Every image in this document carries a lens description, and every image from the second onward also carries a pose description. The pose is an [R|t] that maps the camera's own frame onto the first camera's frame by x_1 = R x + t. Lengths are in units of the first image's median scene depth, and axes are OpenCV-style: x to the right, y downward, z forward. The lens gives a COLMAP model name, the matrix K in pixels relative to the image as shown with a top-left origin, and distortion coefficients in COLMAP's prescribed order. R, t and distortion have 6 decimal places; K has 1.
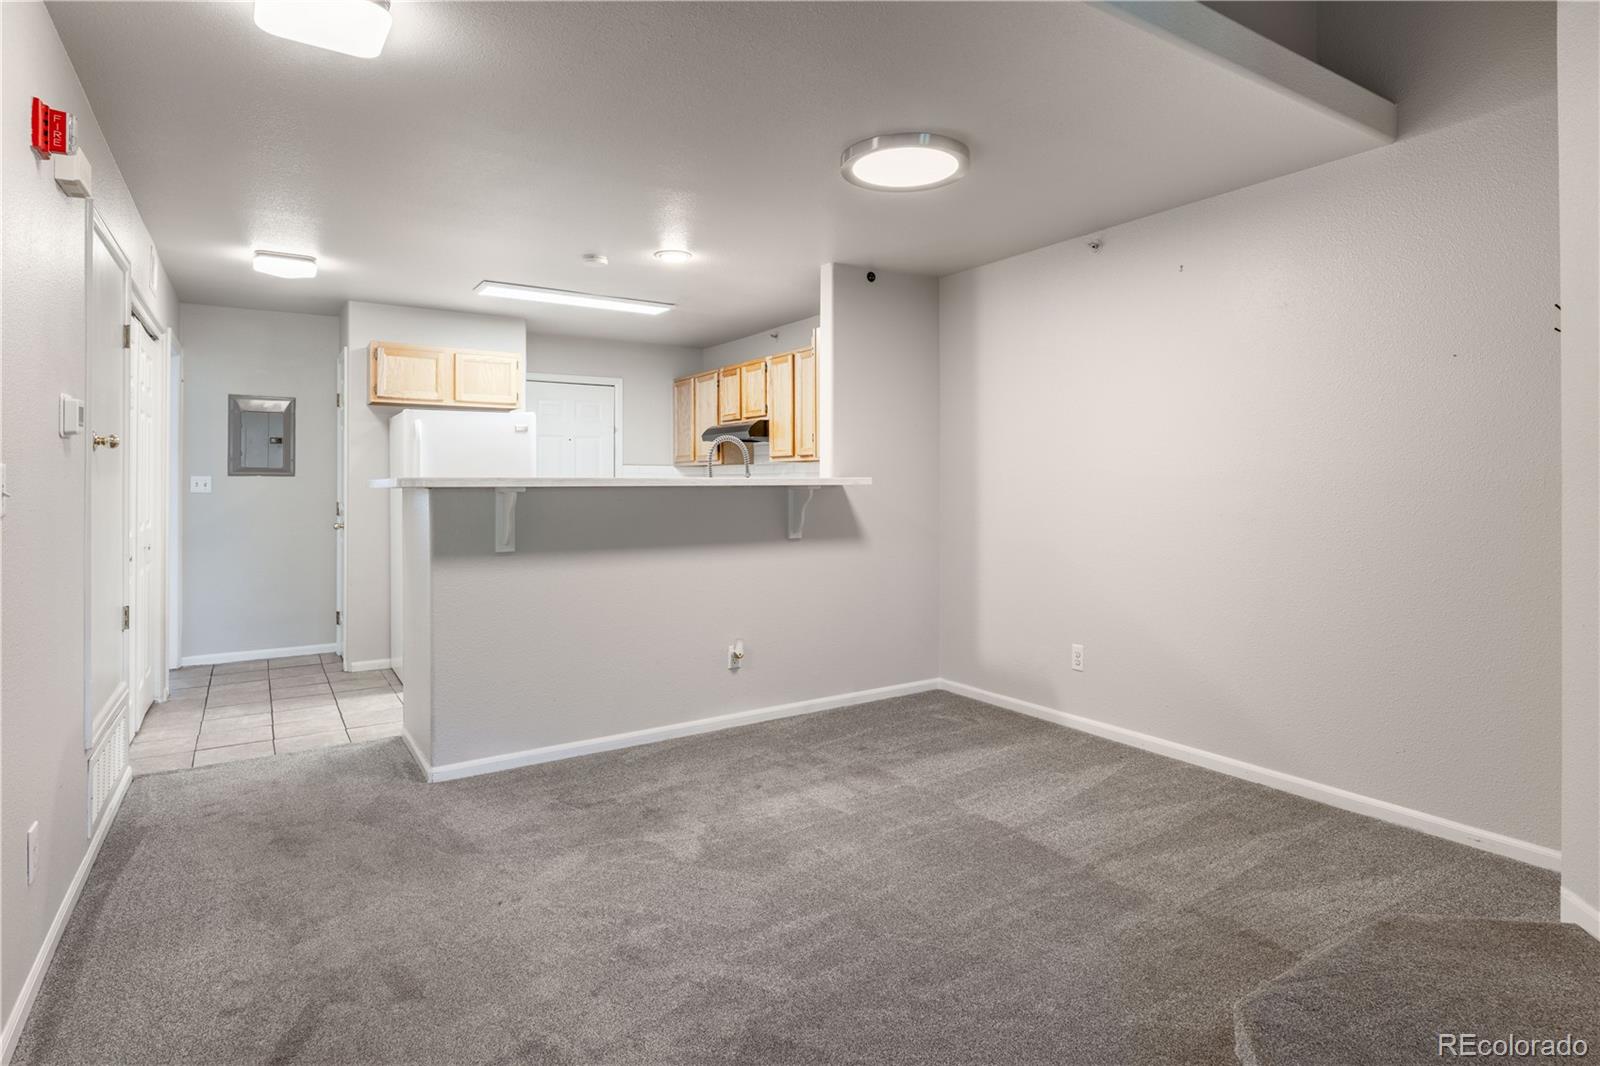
lens RADIAL K [[844.1, 0, 829.4], [0, 844.1, 479.8], [0, 0, 1]] dist [0.001666, 0.000264]
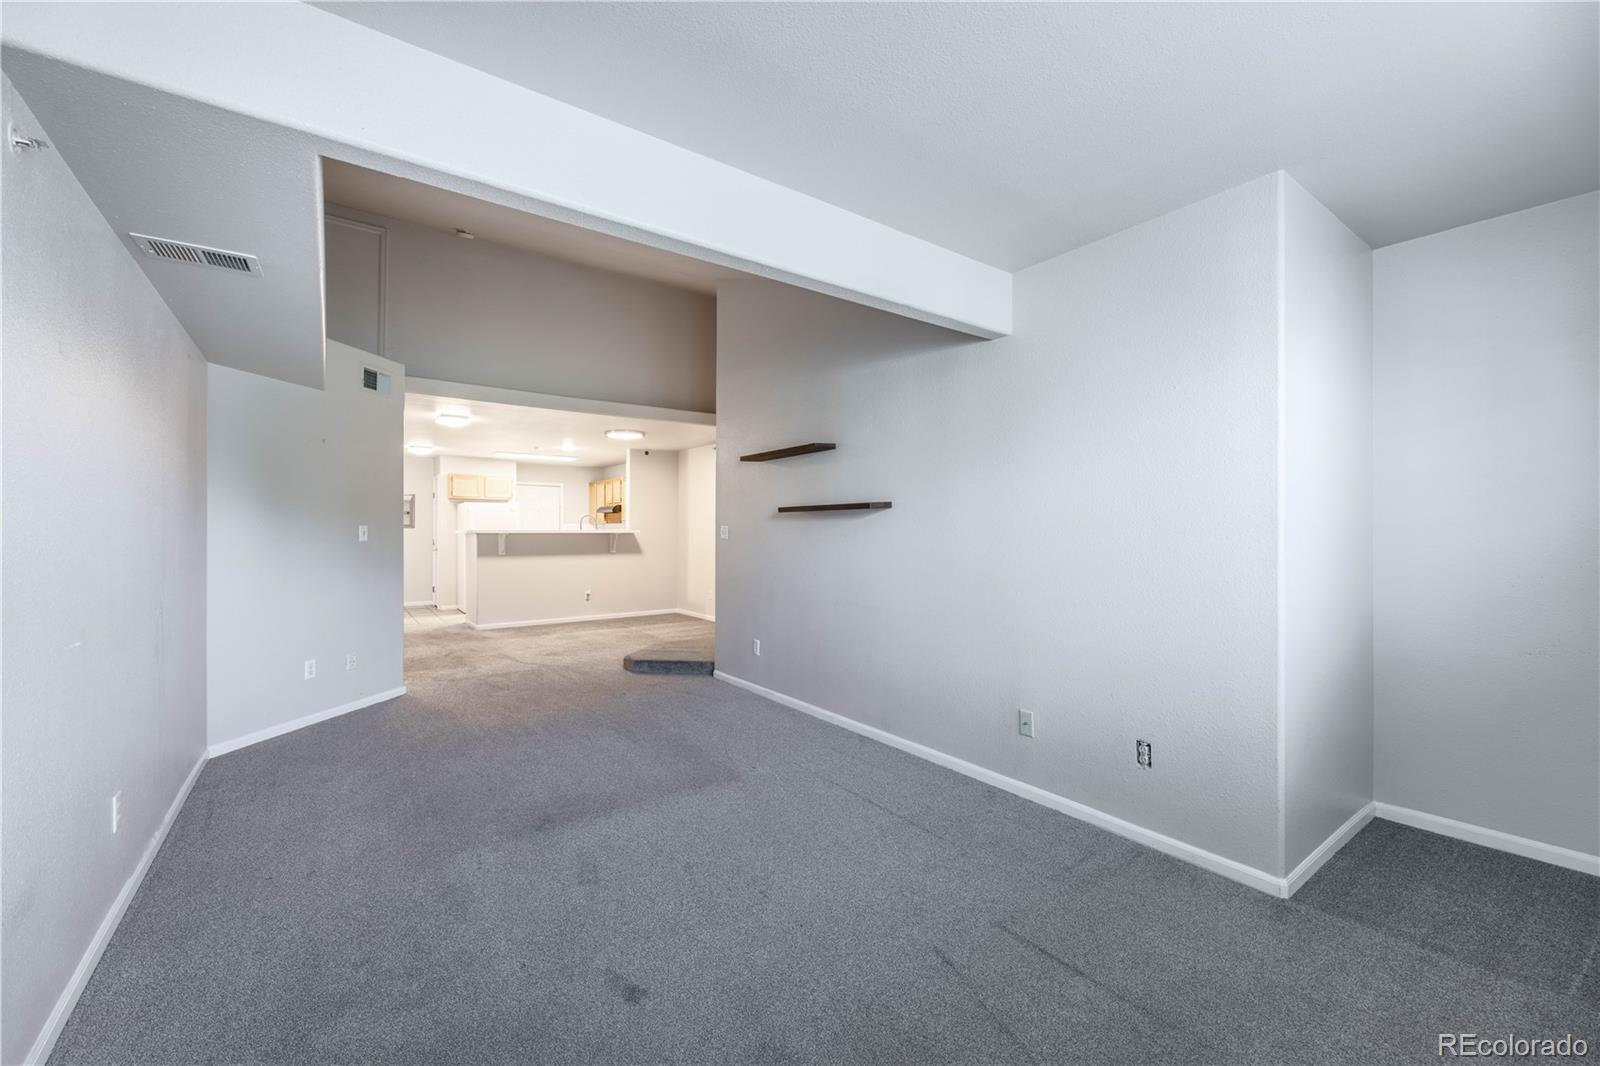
lens RADIAL K [[643.6, 0, 793.9], [0, 643.6, 528.2], [0, 0, 1]] dist [0.001171, -0.000191]
pose [[0.999525, 0.003725, 0.030600, 0.390458], [-0.003838, 0.999986, 0.003639, -0.015410], [-0.030586, -0.003755, 0.999525, -0.882803]]
